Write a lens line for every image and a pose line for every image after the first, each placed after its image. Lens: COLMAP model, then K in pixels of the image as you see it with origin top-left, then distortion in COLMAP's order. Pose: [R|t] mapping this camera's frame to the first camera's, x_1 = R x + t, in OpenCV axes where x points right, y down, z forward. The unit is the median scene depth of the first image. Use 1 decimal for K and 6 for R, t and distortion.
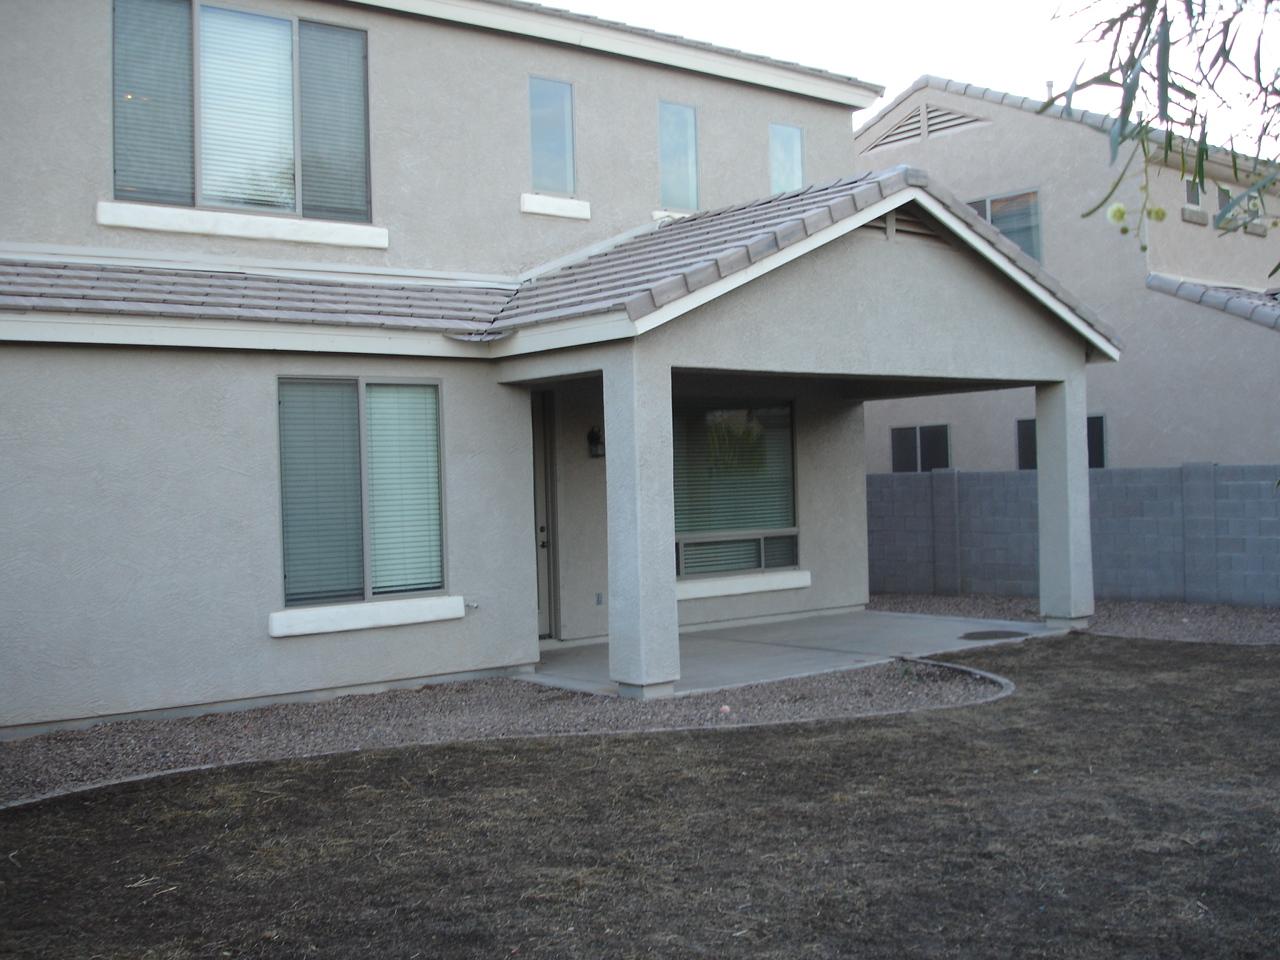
lens RADIAL K [[1397.9, 0, 640.0], [0, 1397.9, 480.0], [0, 0, 1]] dist [-0.018970, -0.028423]
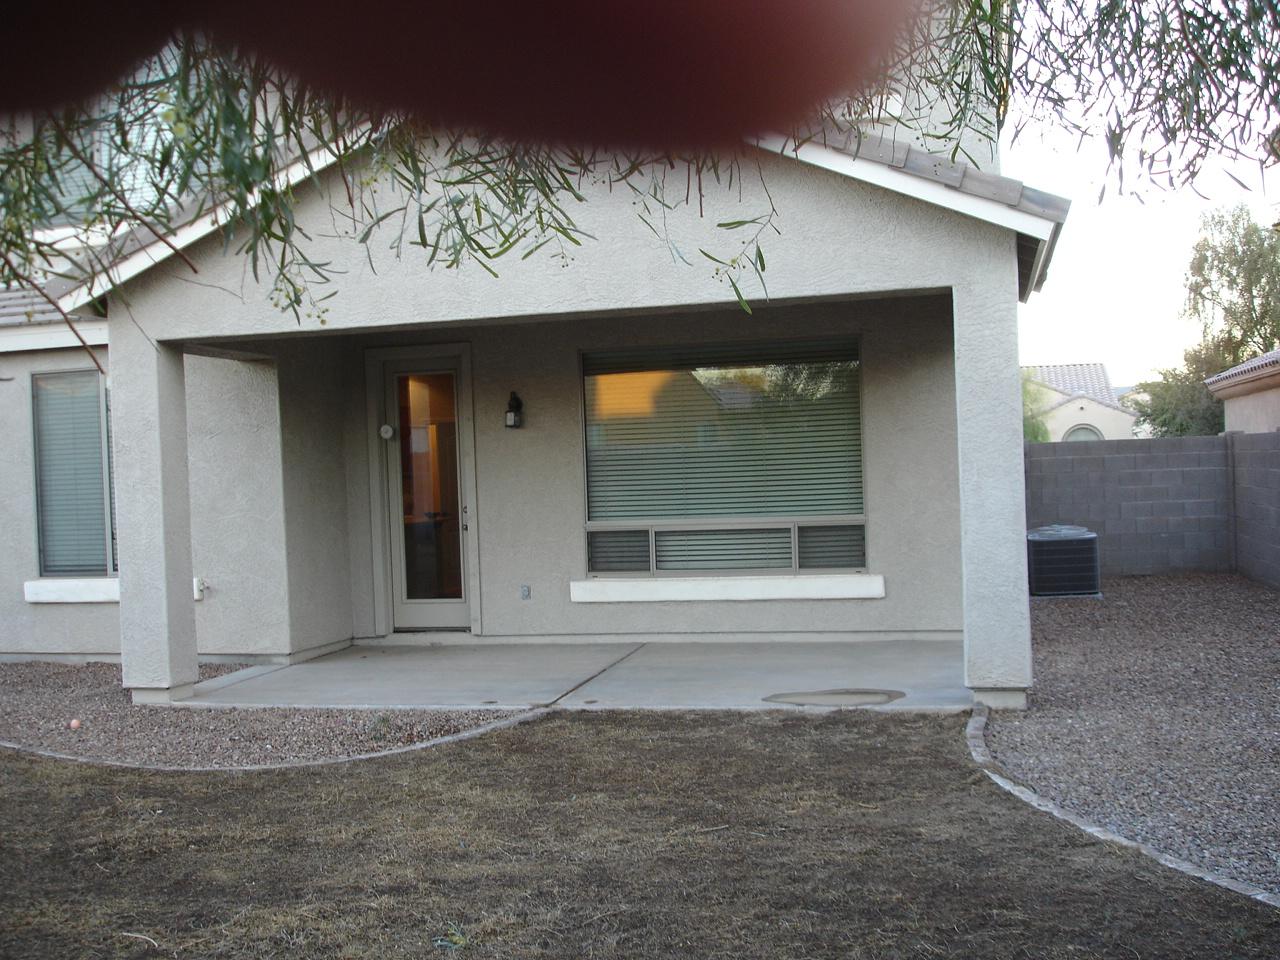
lens RADIAL K [[1397.9, 0, 640.0], [0, 1397.9, 480.0], [0, 0, 1]] dist [-0.018970, -0.028423]
pose [[0.587269, 0.013391, -0.809281, 0.646159], [0.020776, 0.999284, 0.031612, -0.009065], [0.809125, -0.035379, 0.586570, 0.502001]]
